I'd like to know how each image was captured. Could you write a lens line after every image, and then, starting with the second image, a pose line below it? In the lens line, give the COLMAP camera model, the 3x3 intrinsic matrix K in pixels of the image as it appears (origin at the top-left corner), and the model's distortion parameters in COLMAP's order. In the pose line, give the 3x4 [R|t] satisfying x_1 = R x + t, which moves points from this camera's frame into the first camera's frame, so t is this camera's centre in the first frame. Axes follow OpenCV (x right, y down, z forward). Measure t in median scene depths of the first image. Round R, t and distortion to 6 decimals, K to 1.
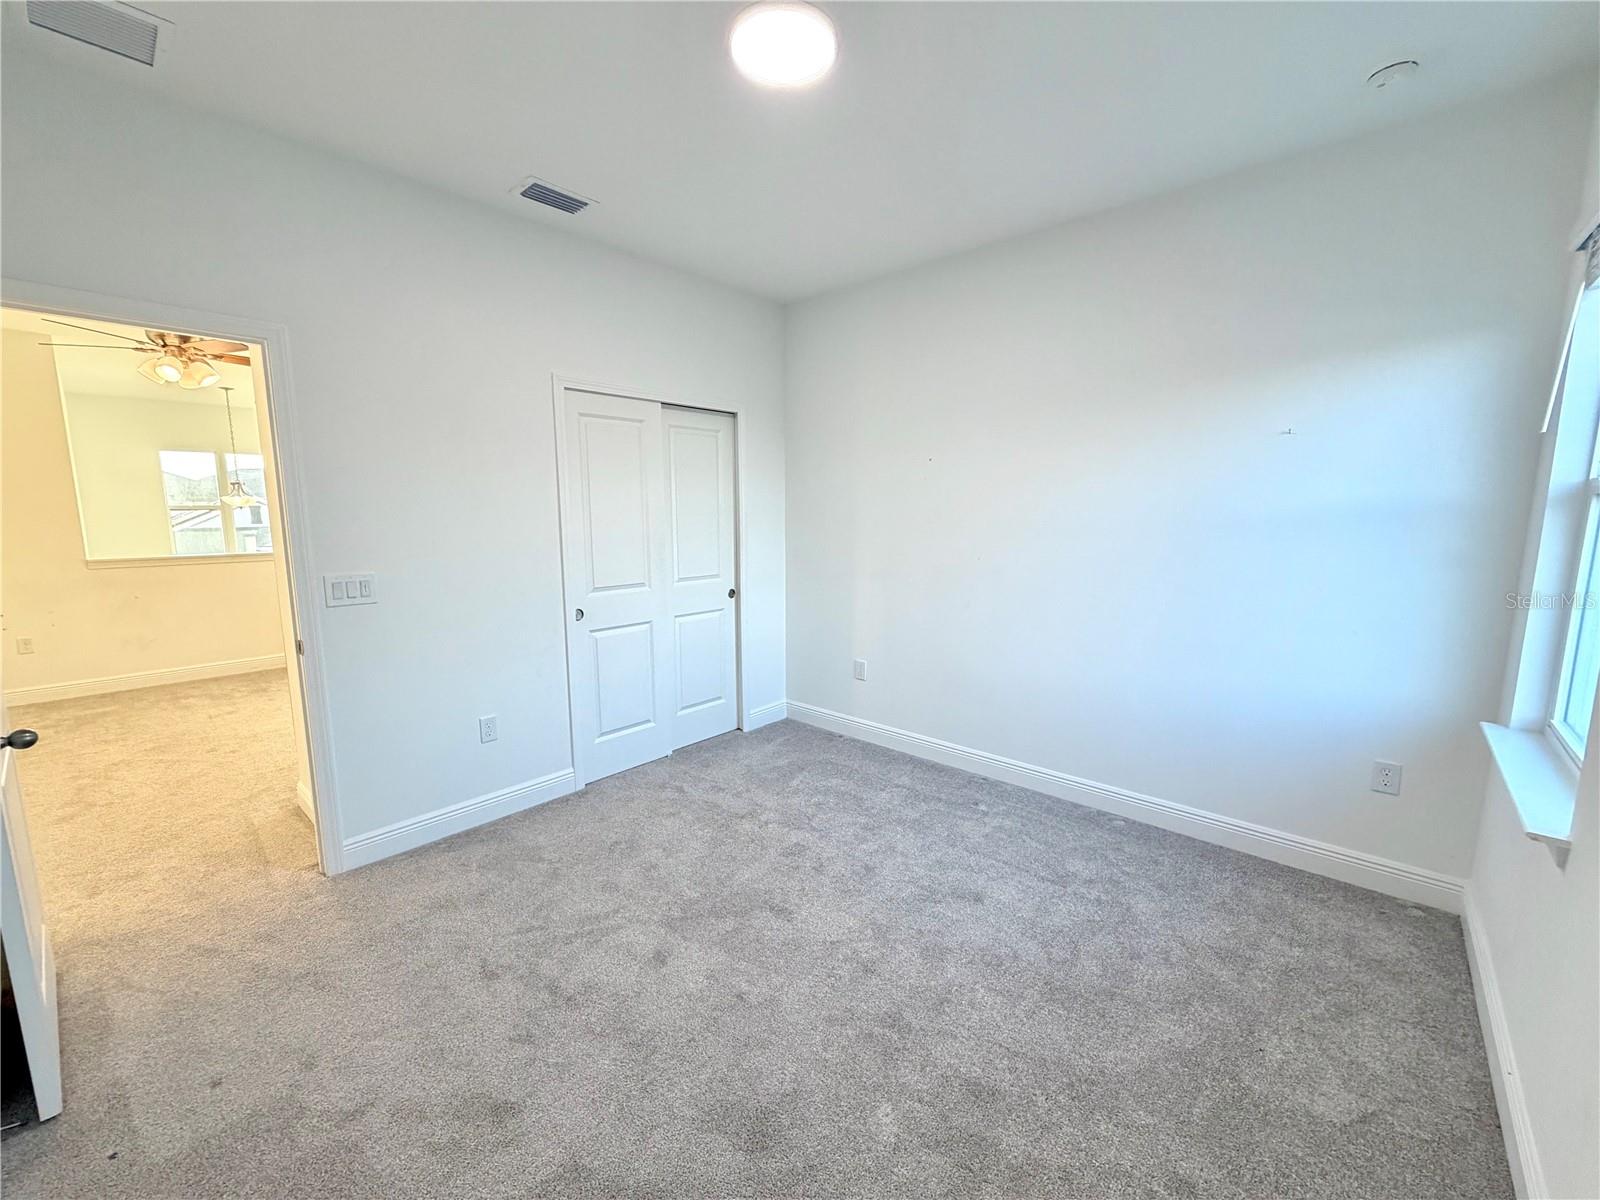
lens RADIAL K [[640.7, 0, 794.9], [0, 640.7, 595.2], [0, 0, 1]] dist [-0.001147, -0.000322]
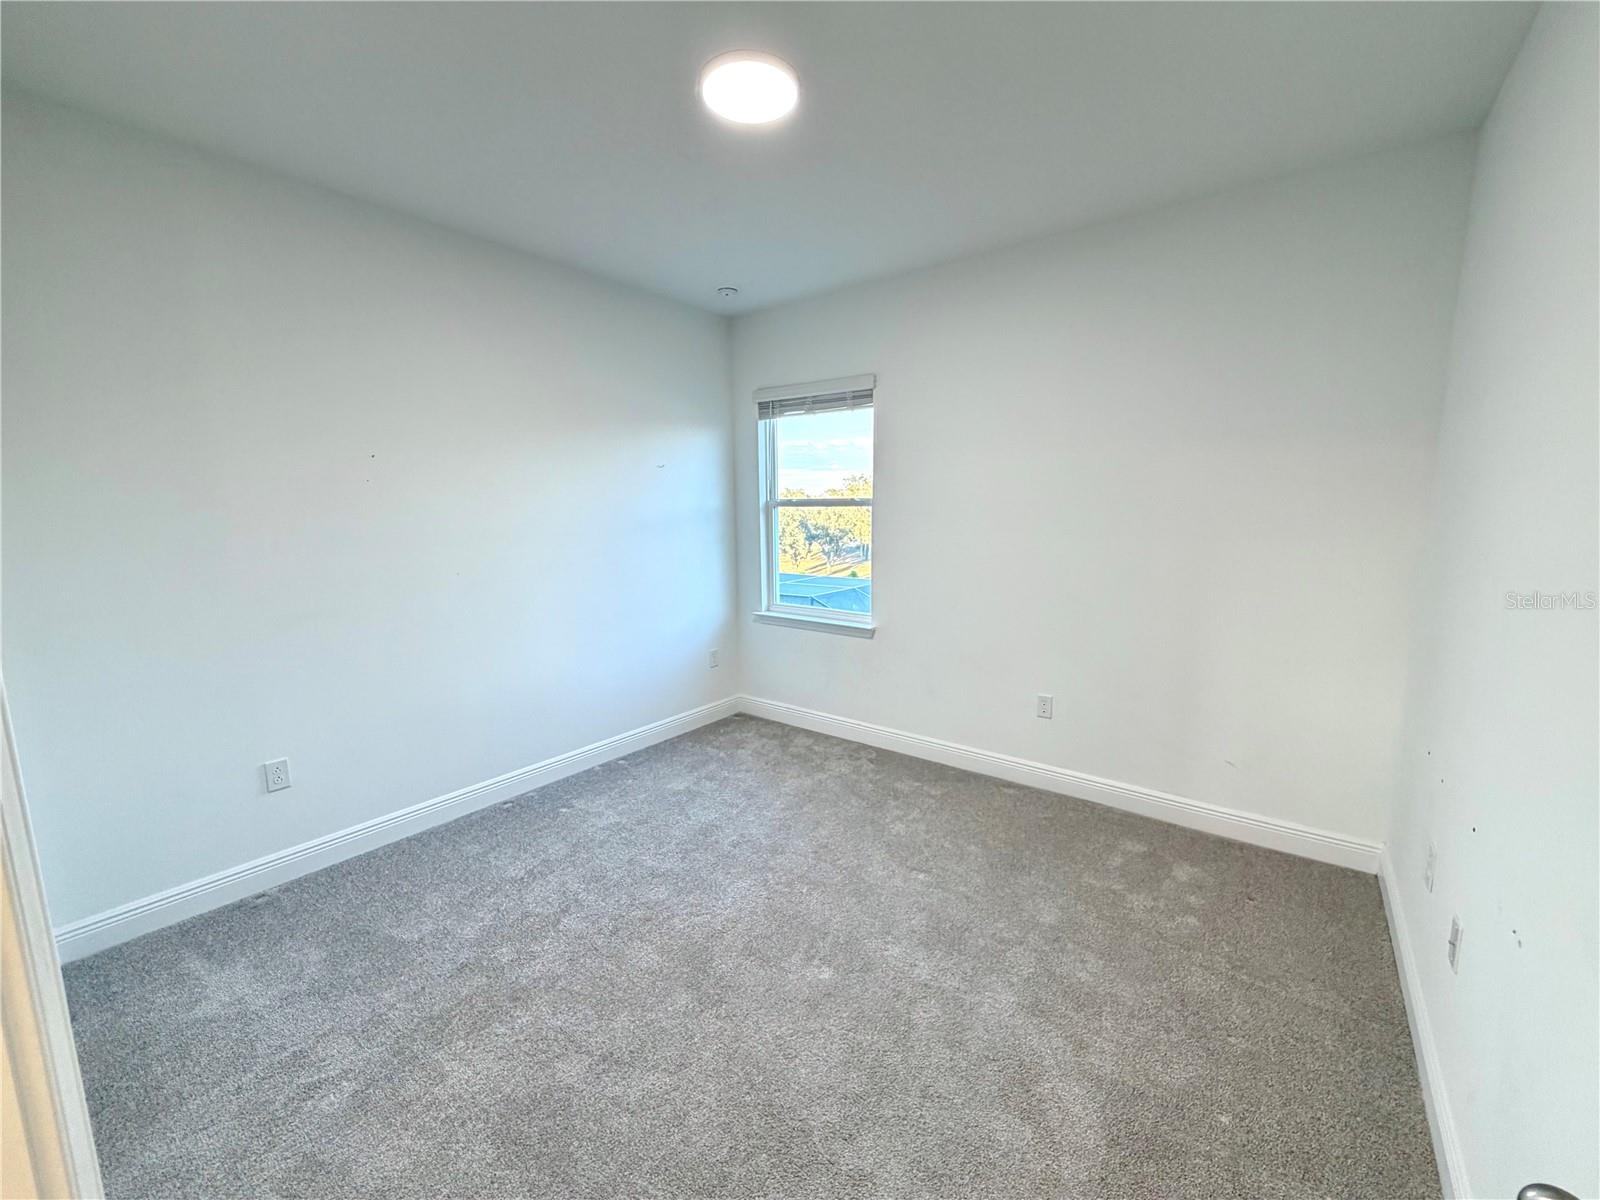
lens RADIAL K [[640.7, 0, 794.9], [0, 640.7, 605.2], [0, 0, 1]] dist [-0.001147, -0.000322]
pose [[-0.077469, -0.145348, 0.986343, -0.718776], [0.146801, 0.976870, 0.155482, -0.093548], [-0.986128, 0.156841, -0.054340, 0.678744]]
